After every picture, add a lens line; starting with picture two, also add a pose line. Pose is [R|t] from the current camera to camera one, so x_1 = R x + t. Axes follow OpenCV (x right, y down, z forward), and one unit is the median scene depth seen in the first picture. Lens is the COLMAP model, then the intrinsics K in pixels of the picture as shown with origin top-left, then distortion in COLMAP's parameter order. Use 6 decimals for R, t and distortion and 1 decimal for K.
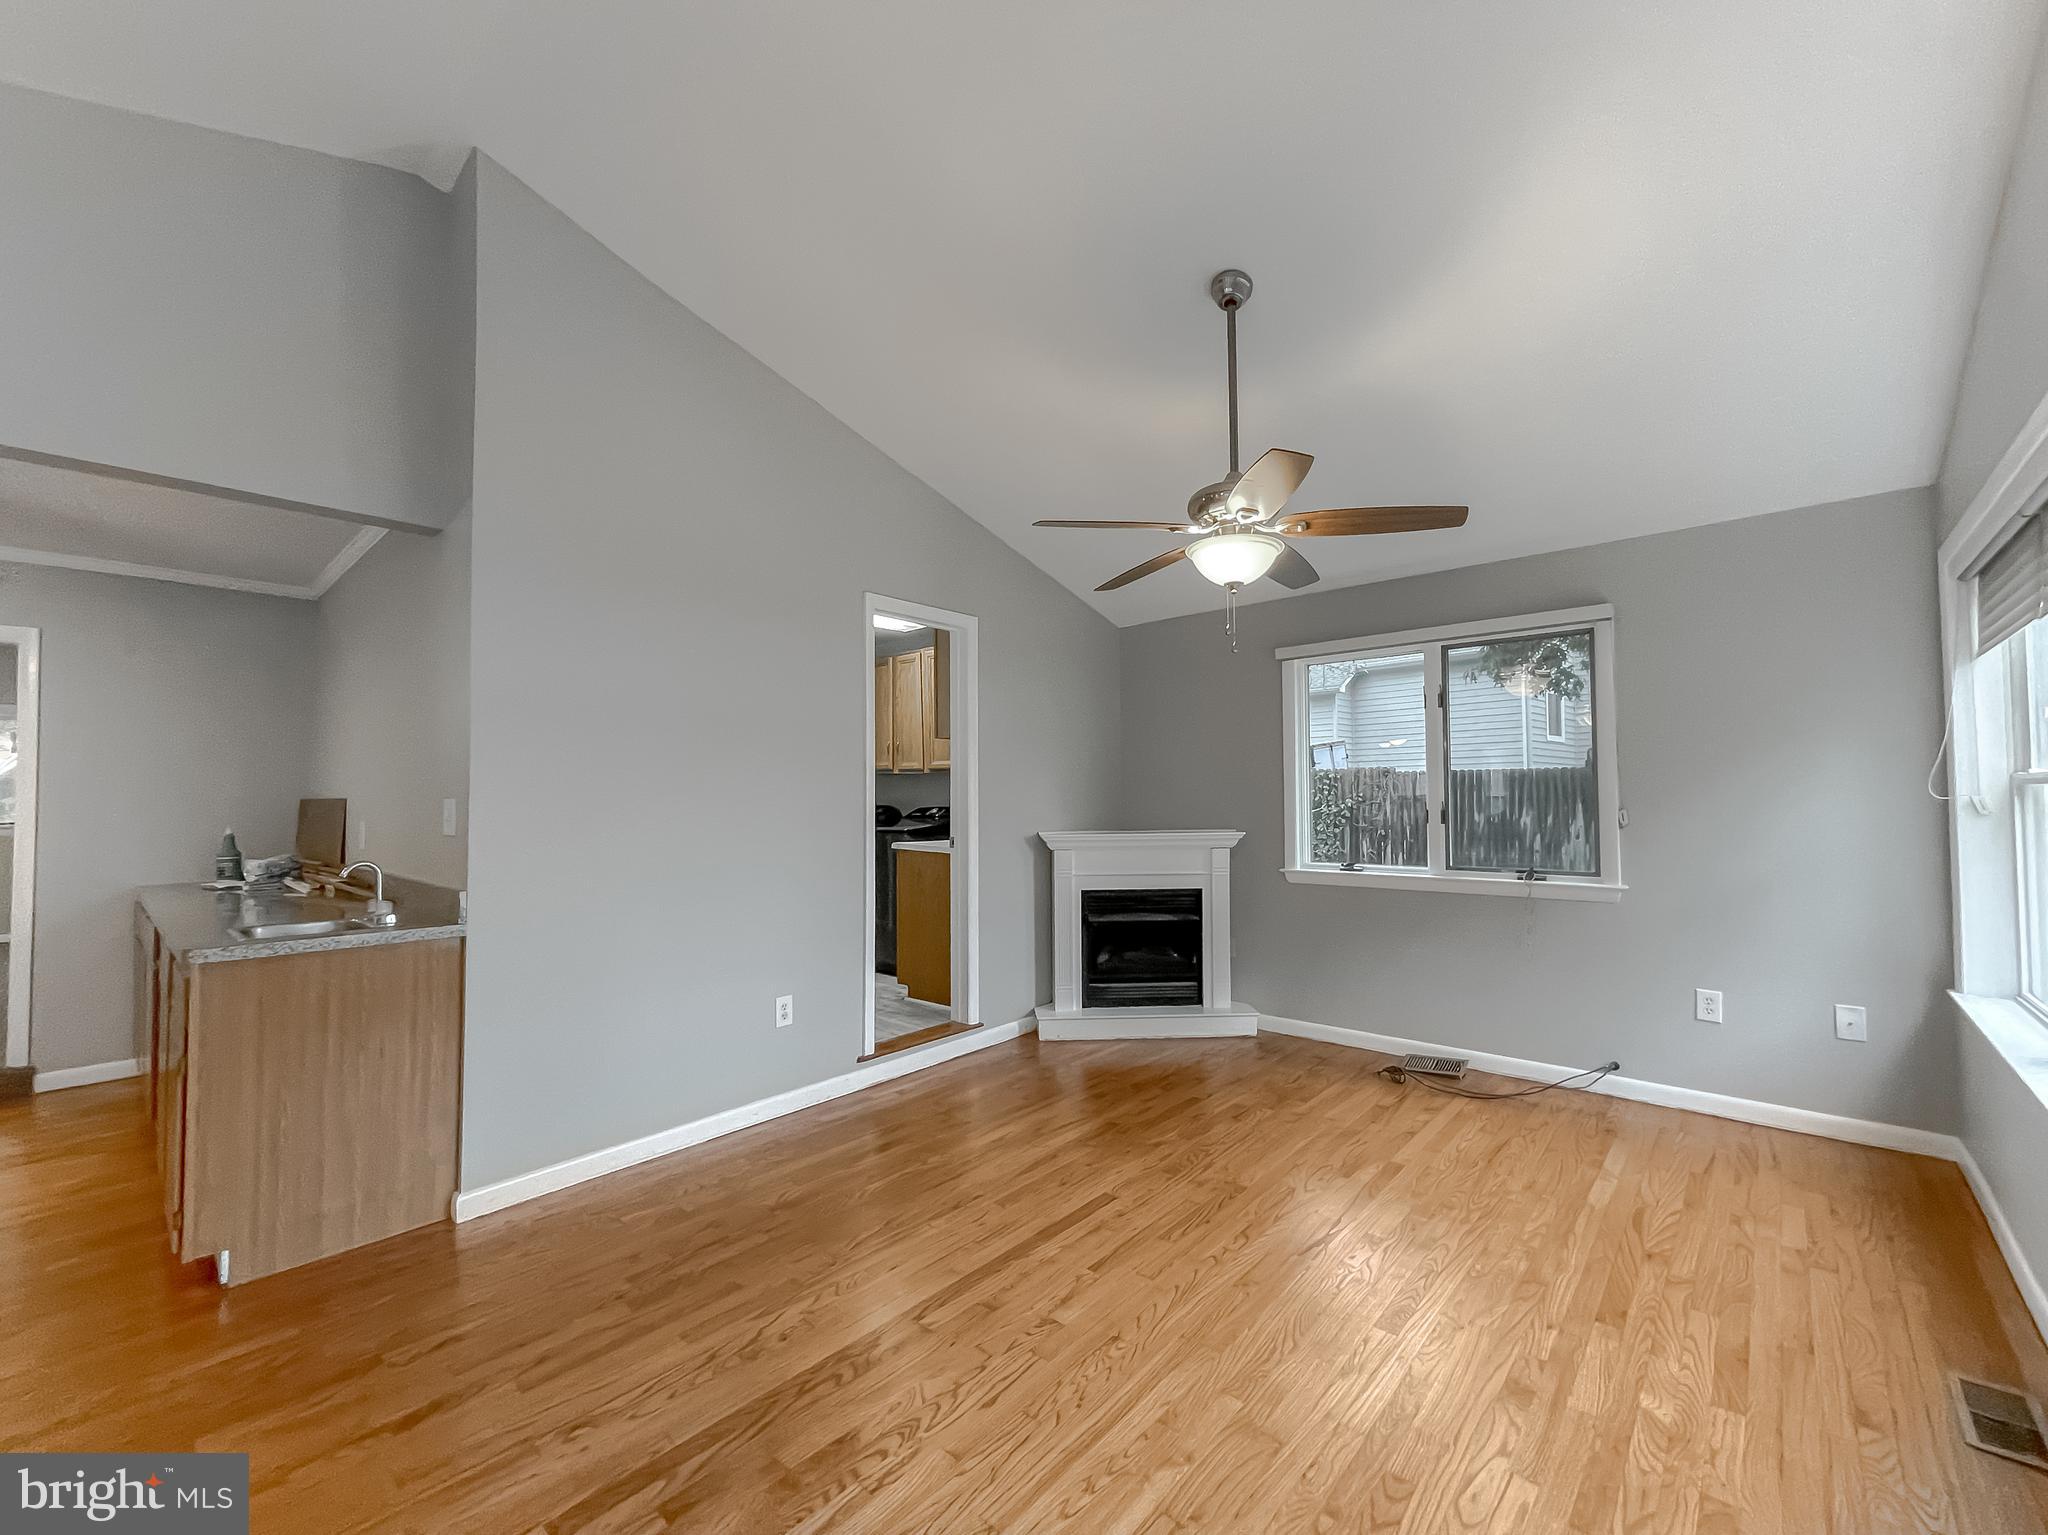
lens RADIAL K [[831.5, 0, 1016.5], [0, 831.5, 776.2], [0, 0, 1]] dist [-0.004844, 0.000373]
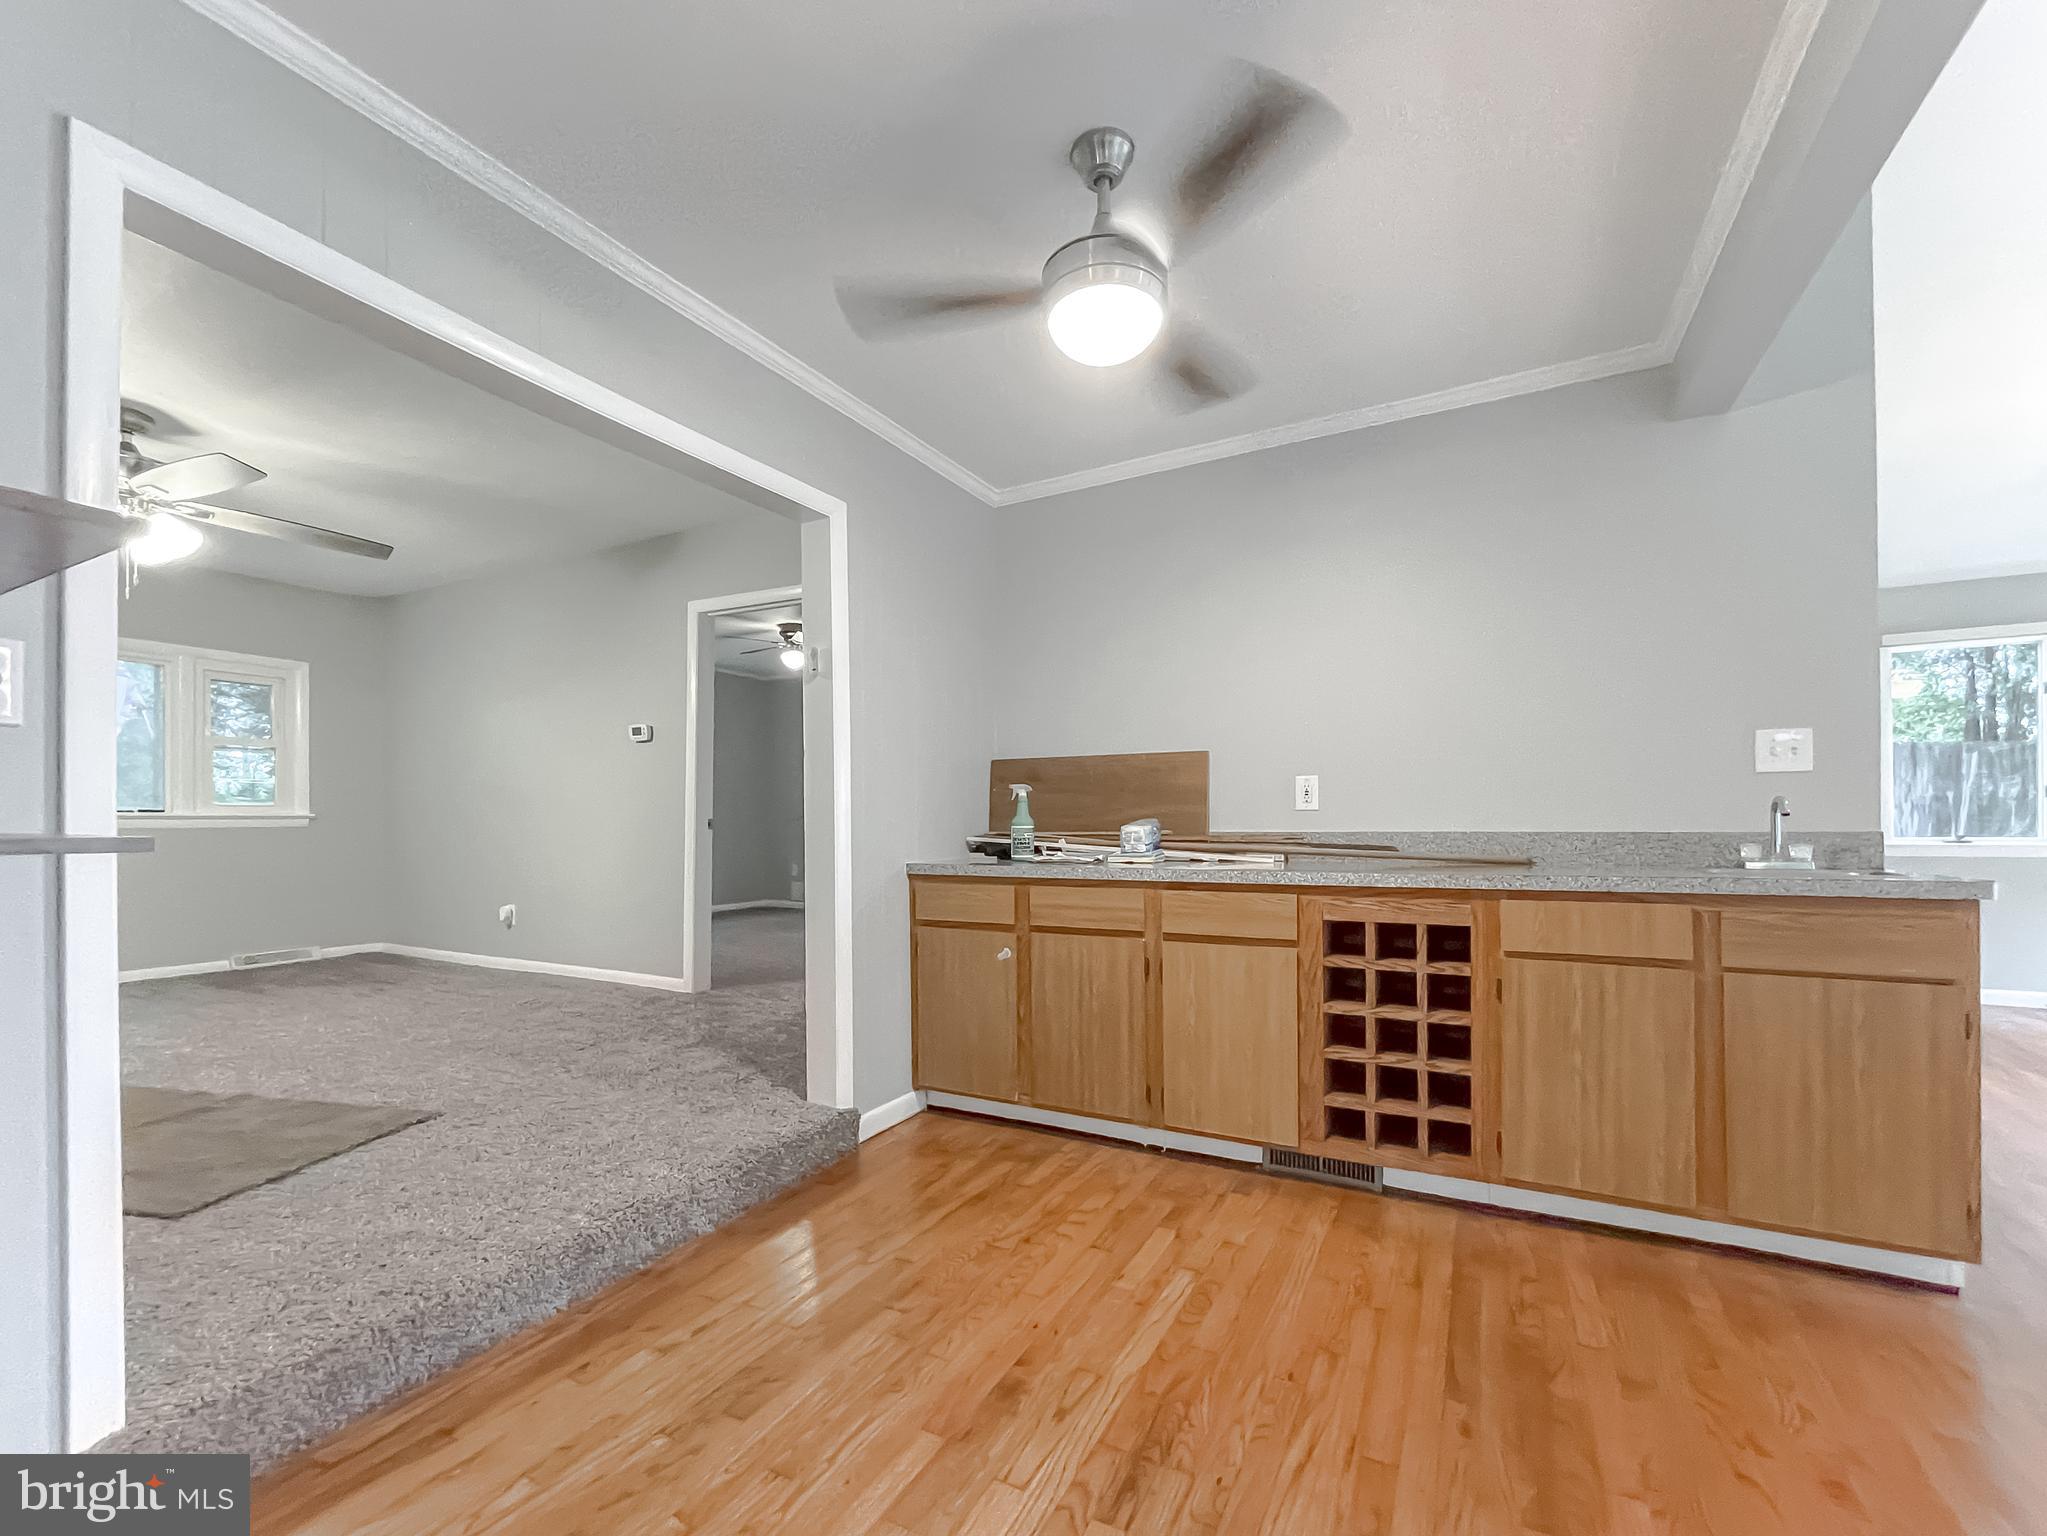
lens RADIAL K [[855.4, 0, 1015.8], [0, 855.4, 821.6], [0, 0, 1]] dist [-0.004807, 0.000537]
pose [[0.971359, 0.002167, 0.237609, -1.182949], [-0.007979, 0.999692, 0.023501, 0.077296], [-0.237484, -0.024724, 0.971077, 0.233937]]
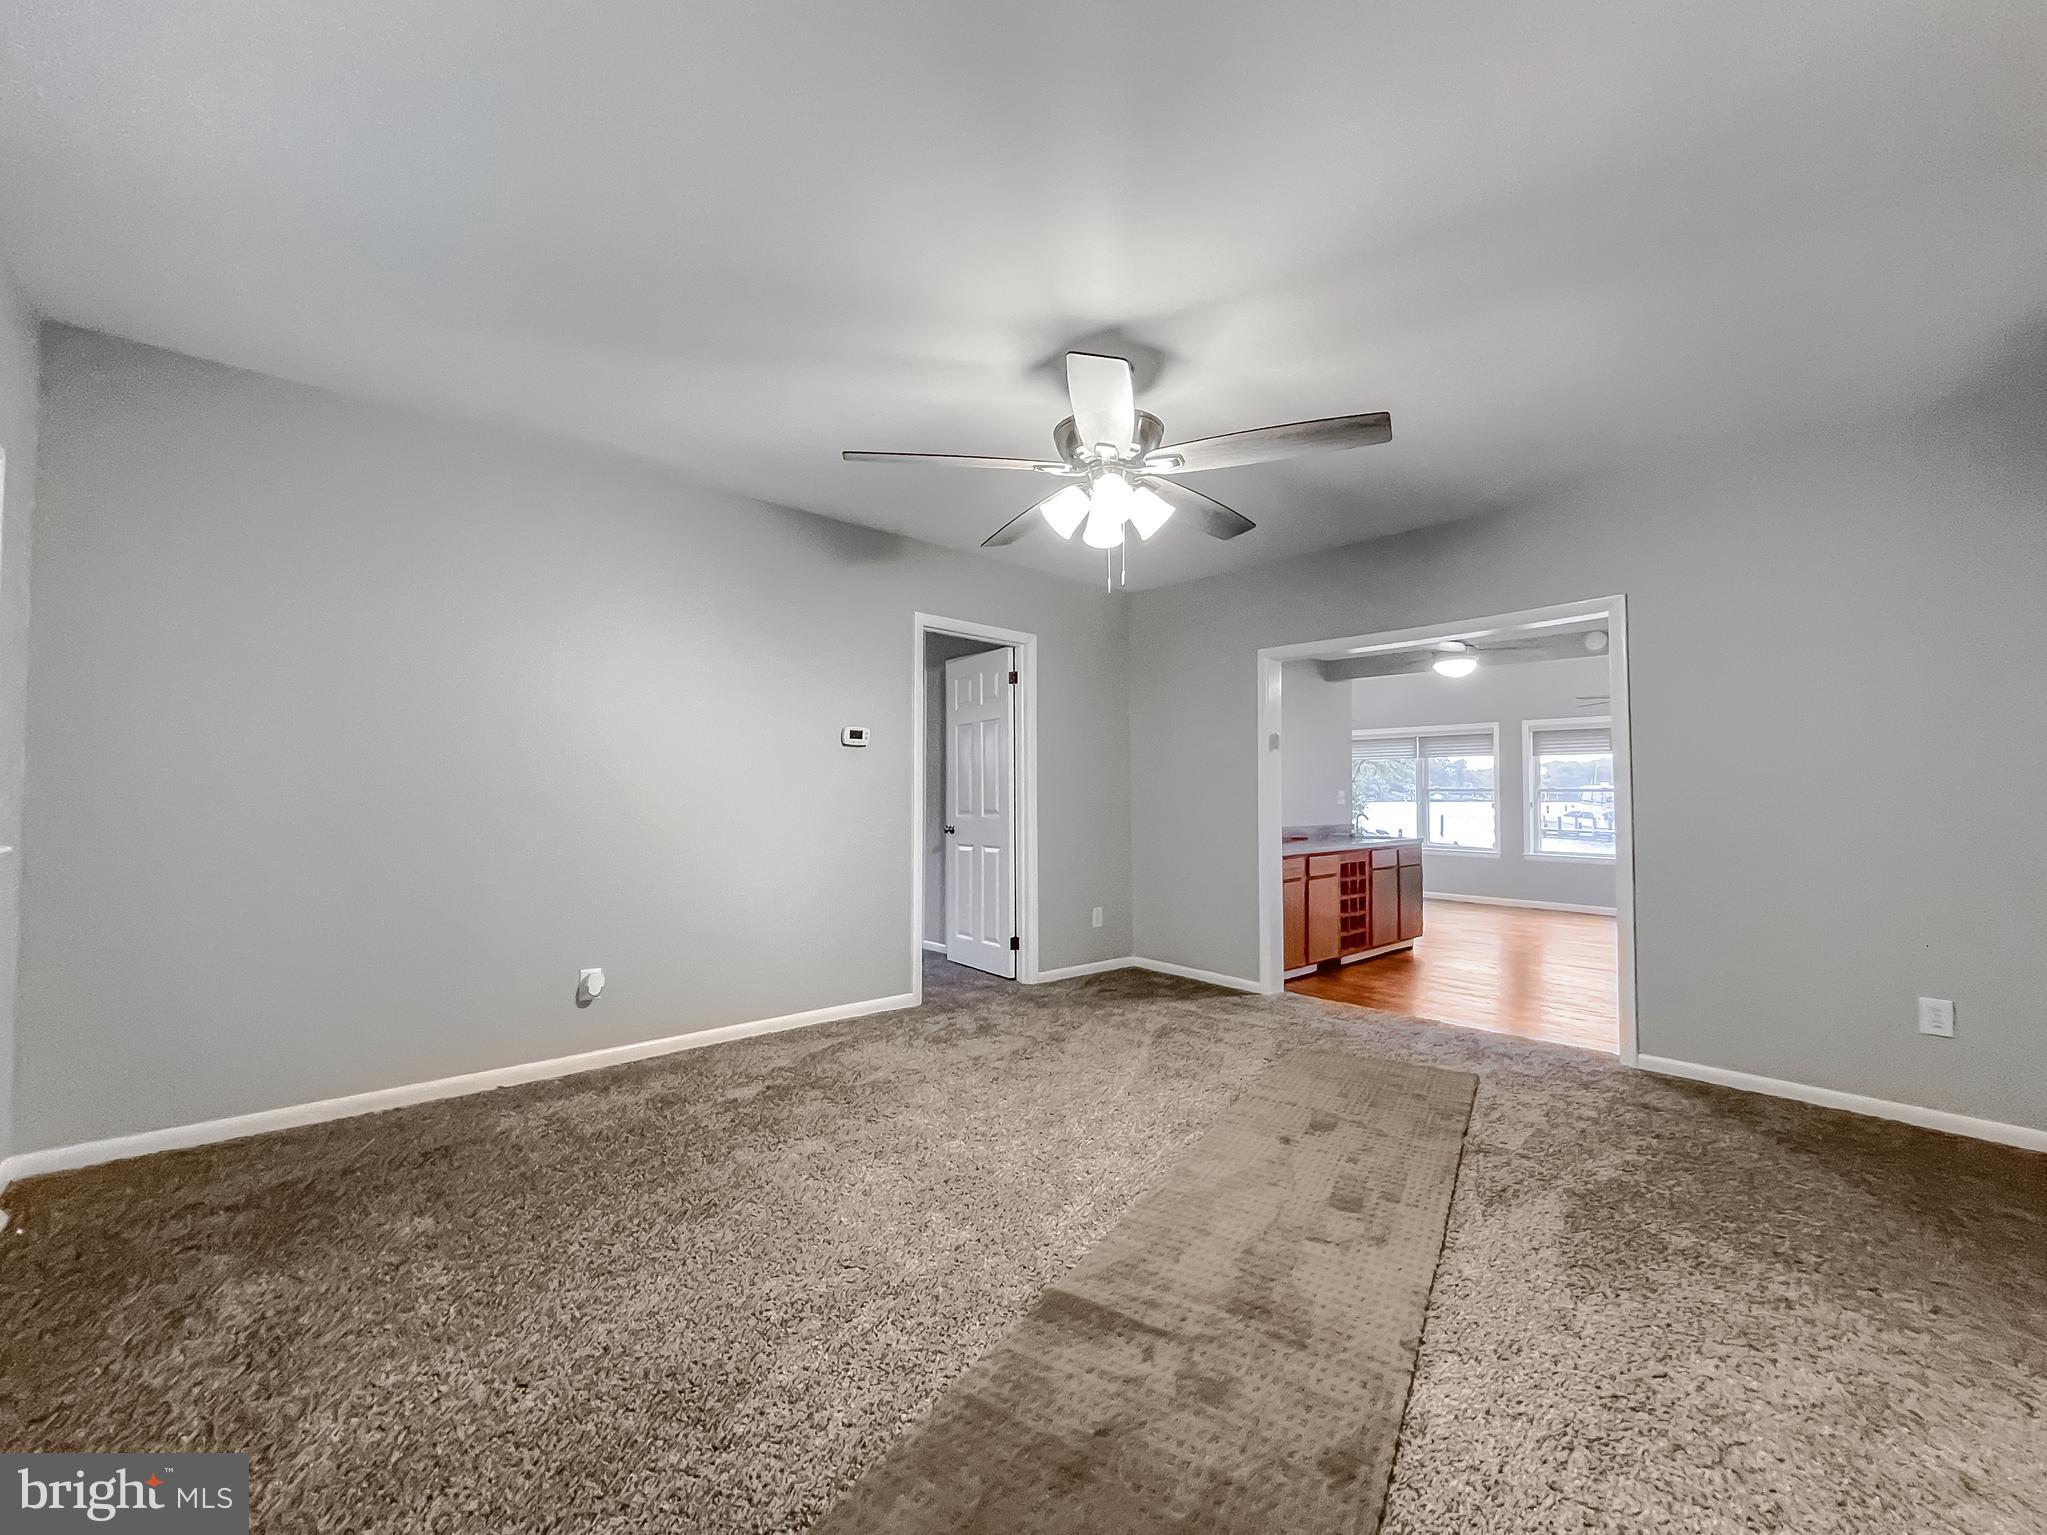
lens RADIAL K [[831.0, 0, 1016.0], [0, 831.0, 776.2], [0, 0, 1]] dist [-0.004844, 0.000373]
pose [[0.130496, 0.029211, 0.991018, -2.426261], [-0.029858, 0.999228, -0.025521, 0.056682], [-0.990999, -0.026260, 0.131267, 1.186359]]
